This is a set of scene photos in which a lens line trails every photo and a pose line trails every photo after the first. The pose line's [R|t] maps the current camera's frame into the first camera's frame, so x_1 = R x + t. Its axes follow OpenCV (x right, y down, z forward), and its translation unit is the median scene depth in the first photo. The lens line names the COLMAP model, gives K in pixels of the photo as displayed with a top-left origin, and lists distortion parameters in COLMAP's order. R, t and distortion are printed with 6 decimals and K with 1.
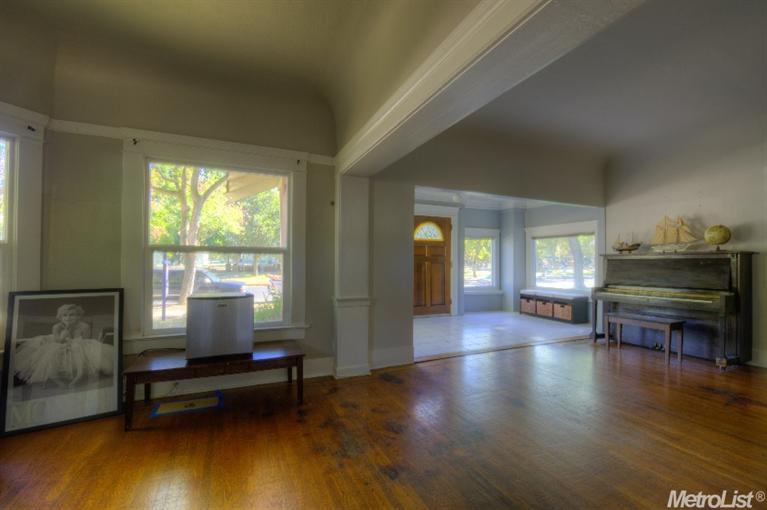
lens RADIAL K [[330.3, 0, 379.3], [0, 330.3, 257.0], [0, 0, 1]] dist [-0.011918, -0.005073]
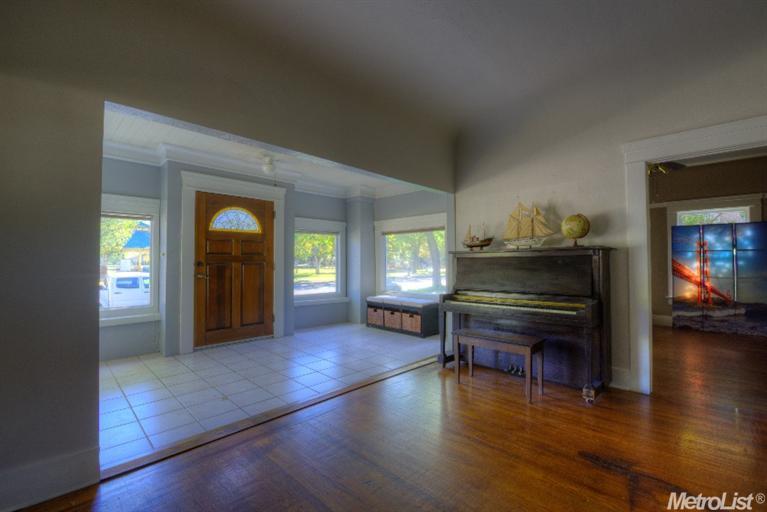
lens RADIAL K [[330.3, 0, 383.8], [0, 330.3, 256.1], [0, 0, 1]] dist [-0.011918, -0.005073]
pose [[0.928893, 0.000378, 0.370347, 0.199155], [0.002312, 0.999974, -0.006820, 0.006334], [-0.370340, 0.007191, 0.928868, 0.275740]]
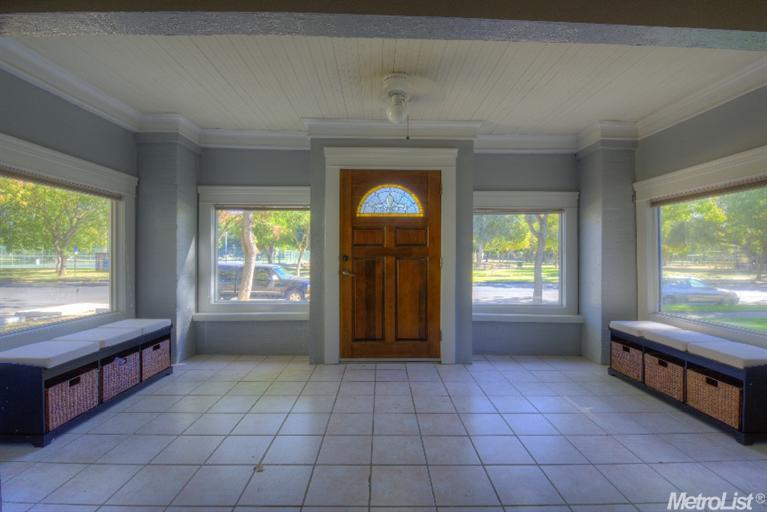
lens RADIAL K [[330.3, 0, 390.5], [0, 330.3, 257.6], [0, 0, 1]] dist [-0.011918, -0.005073]
pose [[0.919002, 0.000569, -0.394253, 0.396906], [0.003856, 0.999938, 0.010432, 0.010719], [0.394235, -0.011108, 0.918943, 0.573844]]
